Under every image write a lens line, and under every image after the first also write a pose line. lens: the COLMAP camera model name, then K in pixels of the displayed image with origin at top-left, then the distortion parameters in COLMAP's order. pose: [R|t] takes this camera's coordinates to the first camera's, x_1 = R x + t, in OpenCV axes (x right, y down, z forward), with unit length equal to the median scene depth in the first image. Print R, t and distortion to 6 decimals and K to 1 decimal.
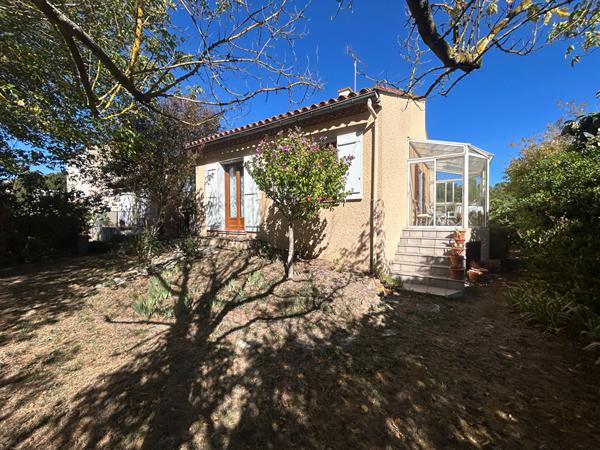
lens RADIAL K [[244.1, 0, 300.0], [0, 244.1, 225.0], [0, 0, 1]] dist [-0.000508, 0.000898]
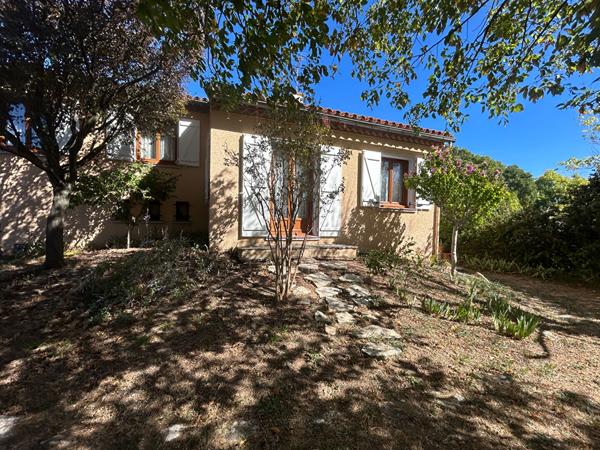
lens RADIAL K [[244.1, 0, 300.0], [0, 244.1, 225.0], [0, 0, 1]] dist [-0.000508, 0.000898]
pose [[0.561442, 0.001378, 0.827515, -1.127841], [-0.006051, 0.999979, 0.002440, -0.016793], [-0.827494, -0.006377, 0.561439, 0.729908]]
